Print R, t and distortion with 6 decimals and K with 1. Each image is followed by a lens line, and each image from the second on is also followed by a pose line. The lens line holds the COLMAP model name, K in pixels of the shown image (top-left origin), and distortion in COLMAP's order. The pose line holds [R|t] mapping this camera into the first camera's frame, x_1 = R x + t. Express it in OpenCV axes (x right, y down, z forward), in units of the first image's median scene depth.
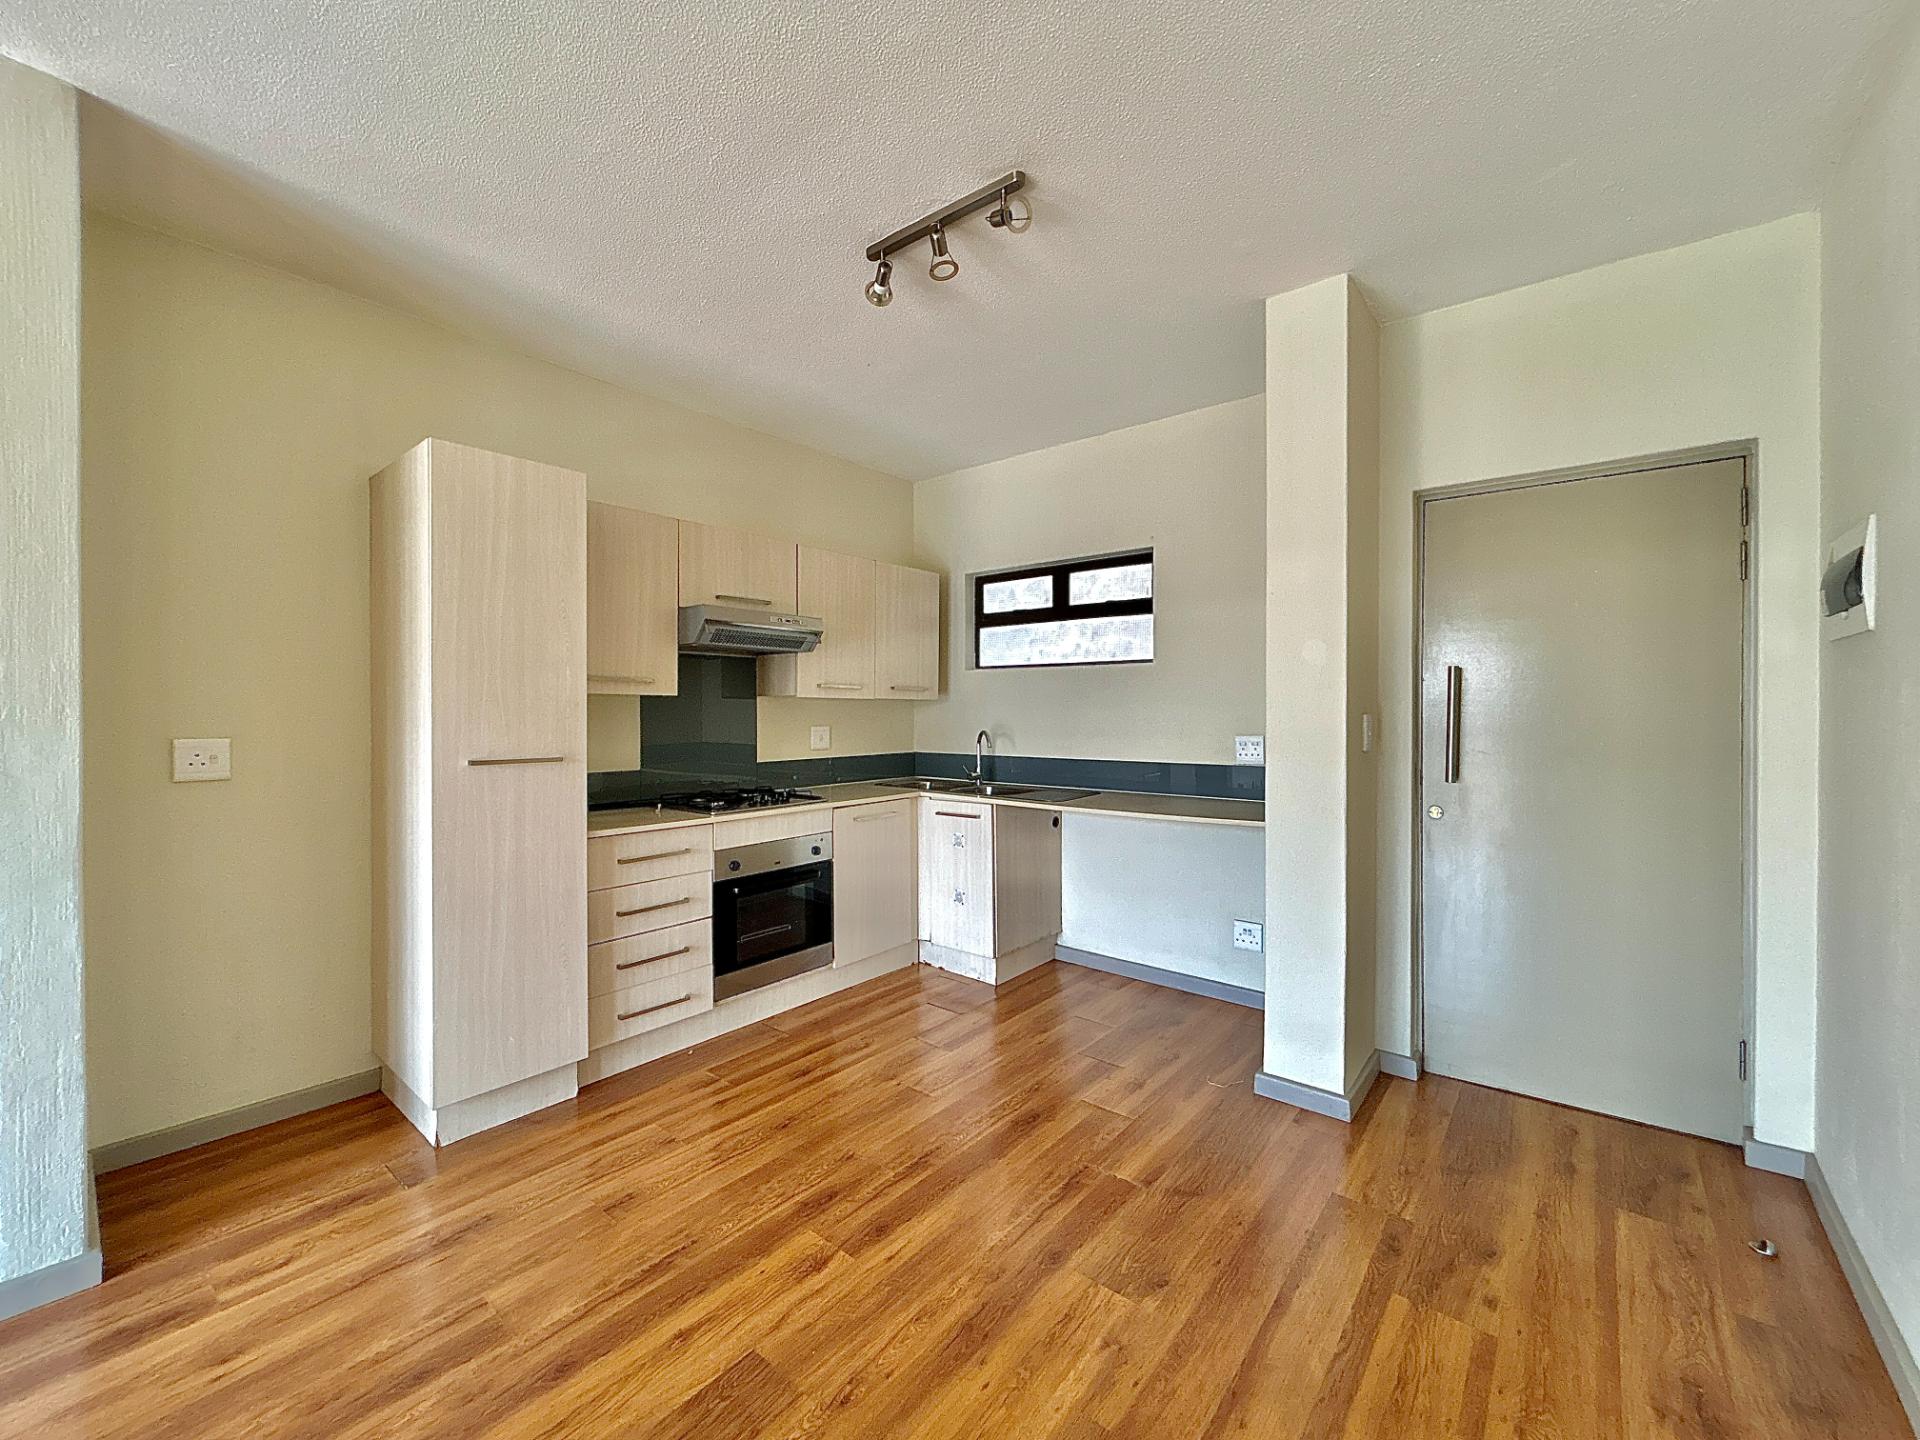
lens RADIAL K [[770.8, 0, 959.1], [0, 770.8, 715.8], [0, 0, 1]] dist [-0.000427, 0.000233]
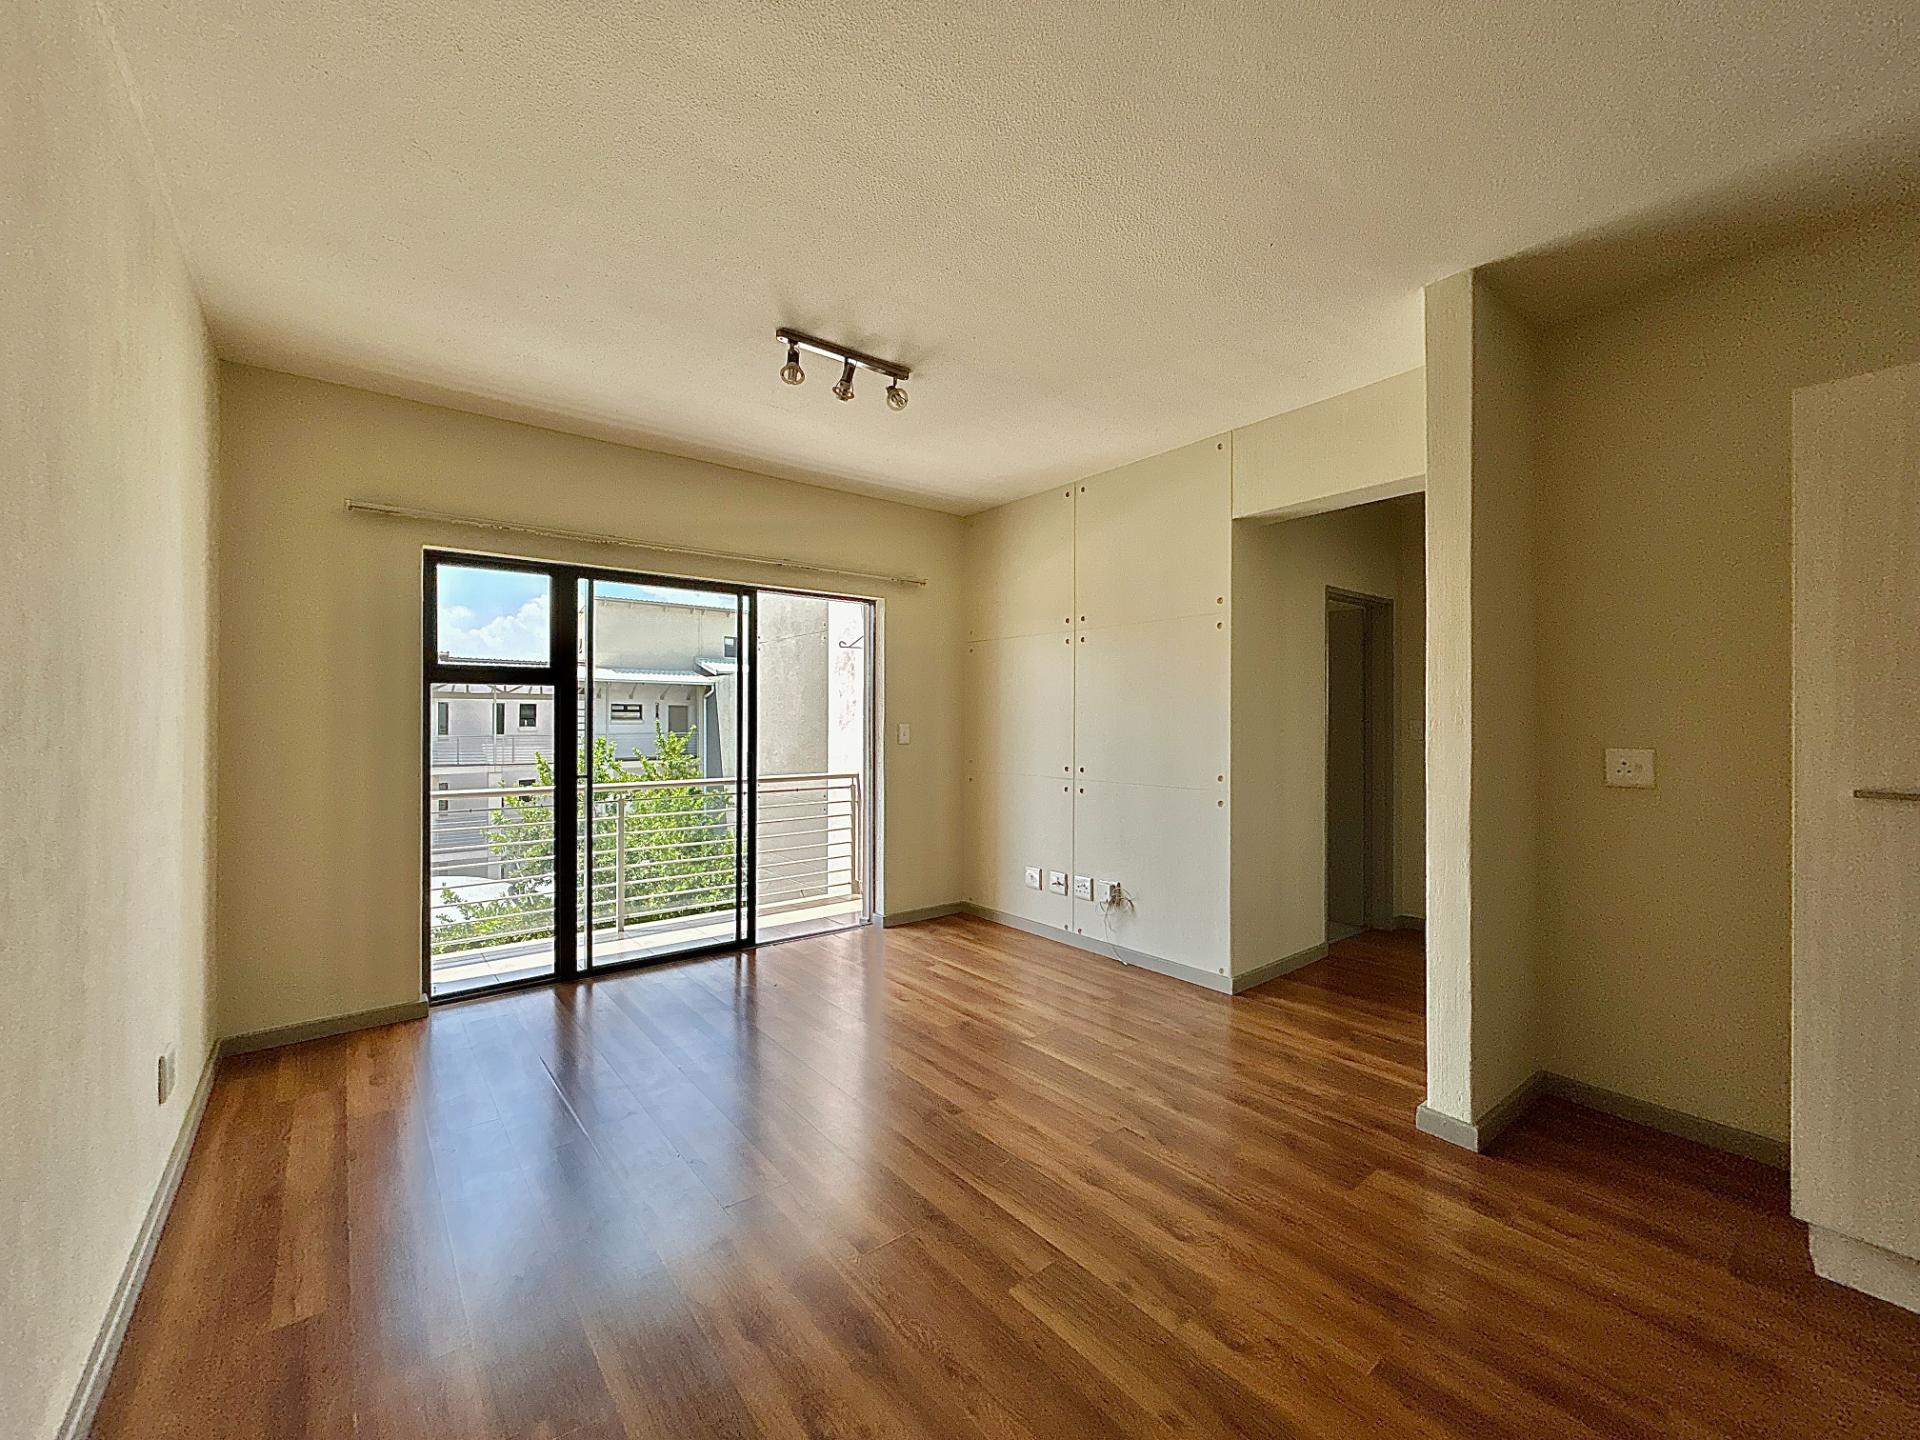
lens RADIAL K [[770.8, 0, 959.1], [0, 770.8, 715.8], [0, 0, 1]] dist [-0.000427, 0.000233]
pose [[-0.203005, -0.004577, -0.979167, 0.214464], [-0.005440, 0.999979, -0.003546, -0.005918], [0.979163, 0.004607, -0.203026, 0.219995]]
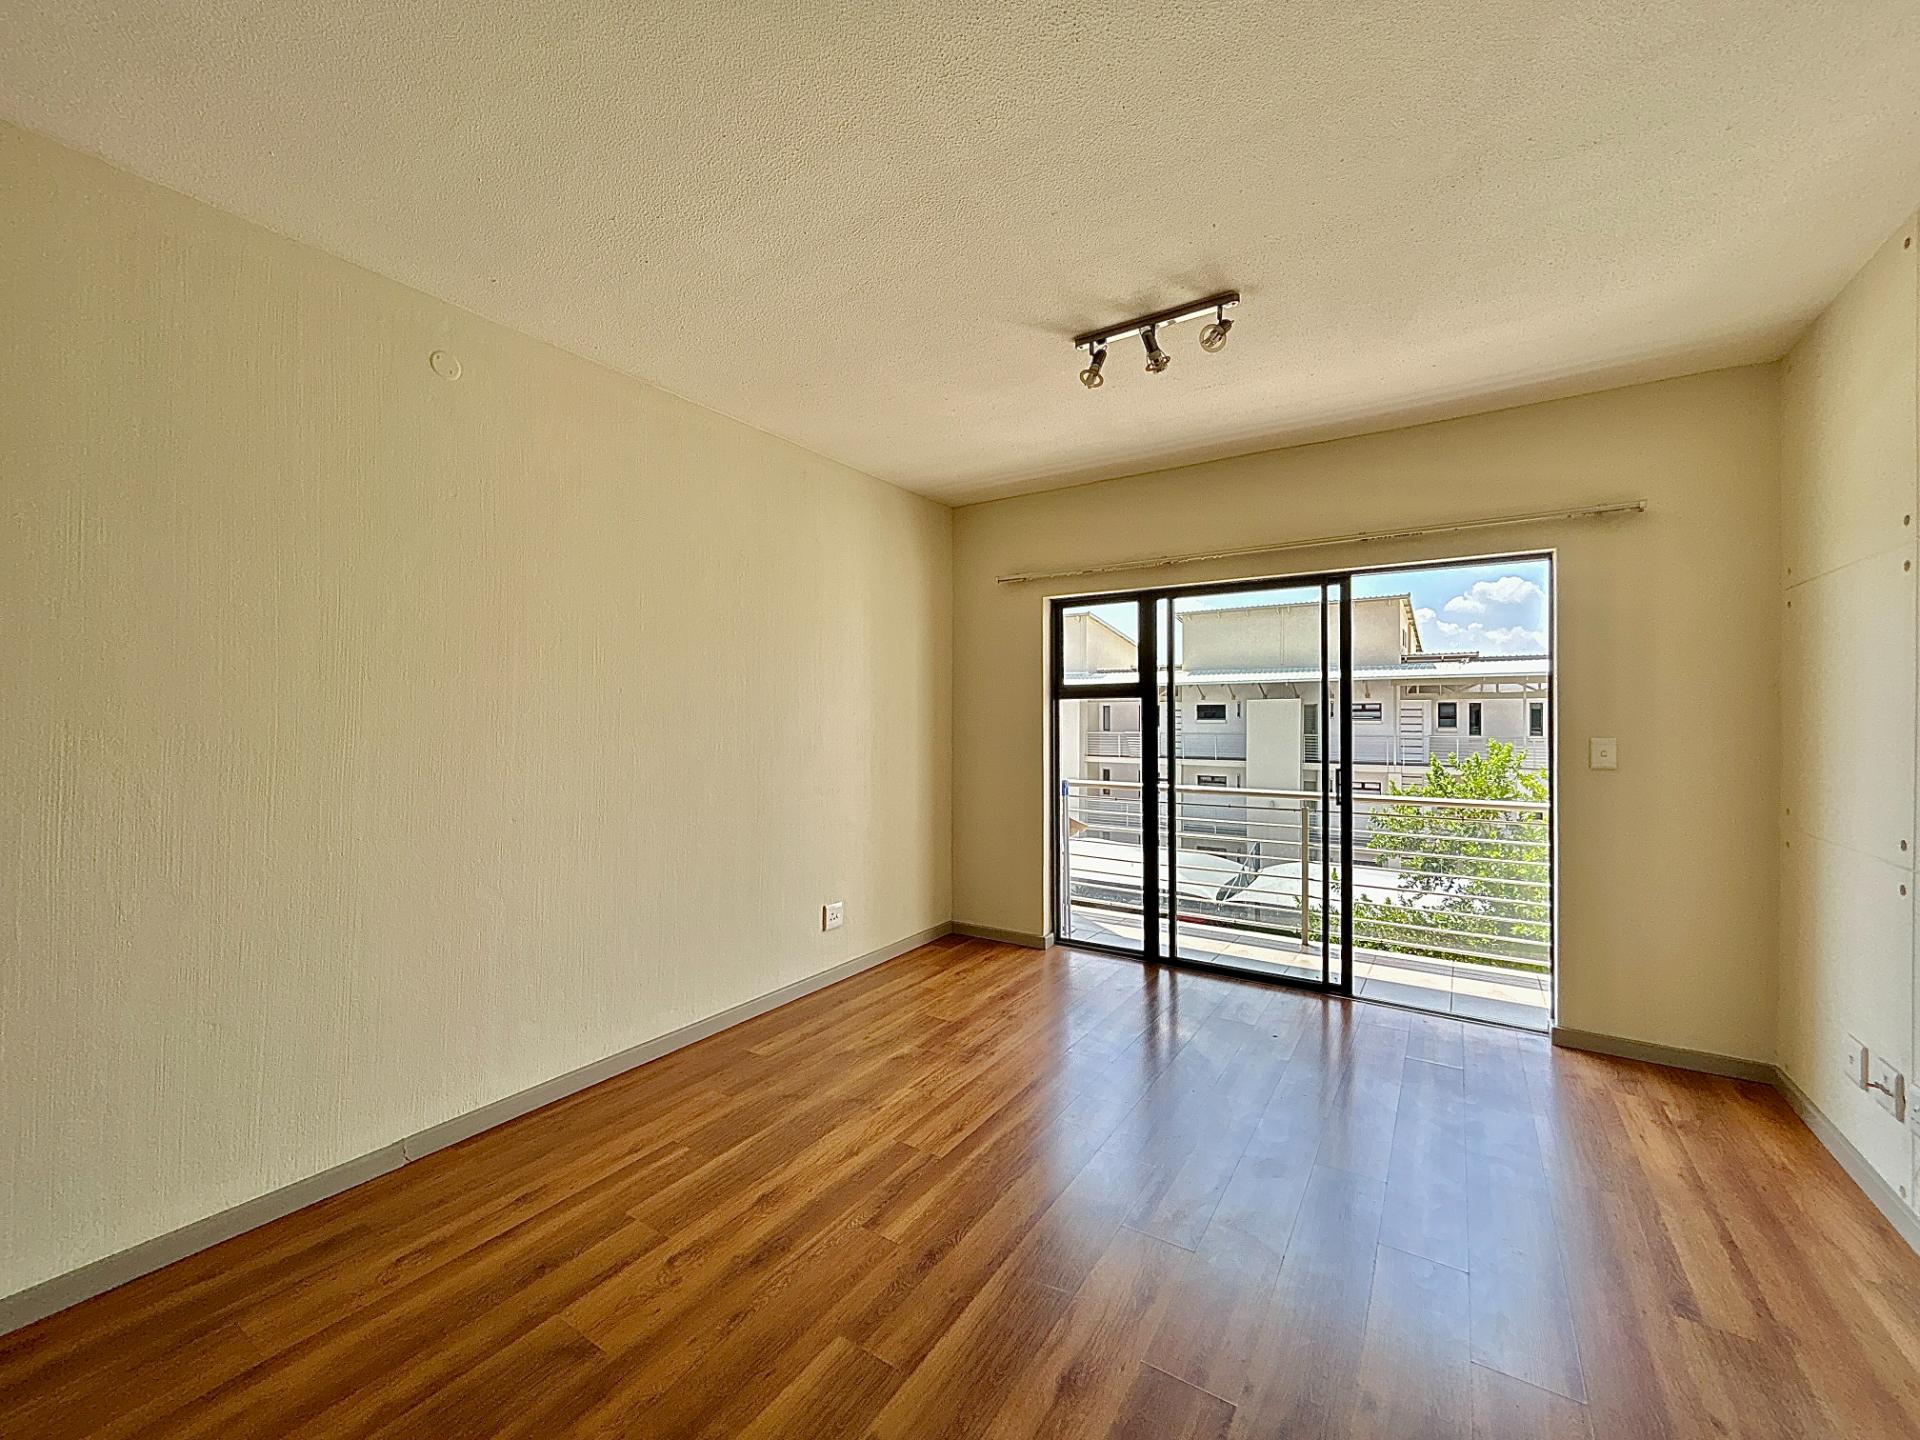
lens RADIAL K [[770.8, 0, 959.1], [0, 770.8, 715.8], [0, 0, 1]] dist [-0.000427, 0.000233]
pose [[-0.993551, 0.000559, -0.113381, -0.378679], [0.000442, 0.999999, 0.001056, -0.023792], [0.113382, 0.000999, -0.993551, 0.697596]]
